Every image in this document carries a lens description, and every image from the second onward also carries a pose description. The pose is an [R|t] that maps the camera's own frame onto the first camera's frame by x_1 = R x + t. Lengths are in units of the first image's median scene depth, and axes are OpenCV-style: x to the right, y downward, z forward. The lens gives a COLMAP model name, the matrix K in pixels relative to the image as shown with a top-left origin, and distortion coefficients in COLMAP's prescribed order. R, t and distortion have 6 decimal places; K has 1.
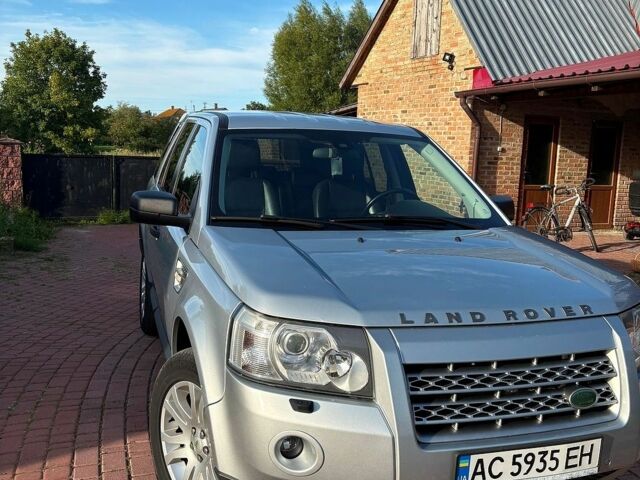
lens RADIAL K [[664.0, 0, 320.0], [0, 664.0, 240.0], [0, 0, 1]] dist [0.041786, -0.021378]
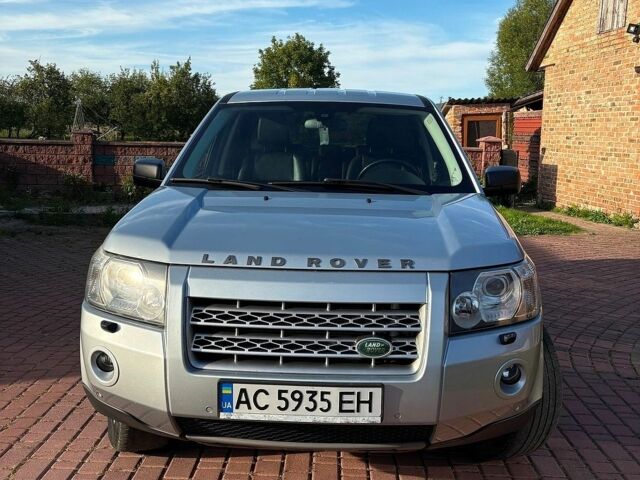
lens RADIAL K [[664.0, 0, 320.0], [0, 664.0, 240.0], [0, 0, 1]] dist [0.041786, -0.021378]
pose [[0.934500, 0.037501, -0.353983, 0.128841], [-0.035158, 0.999297, 0.013050, 0.012605], [0.354223, 0.000250, 0.935161, 0.007772]]
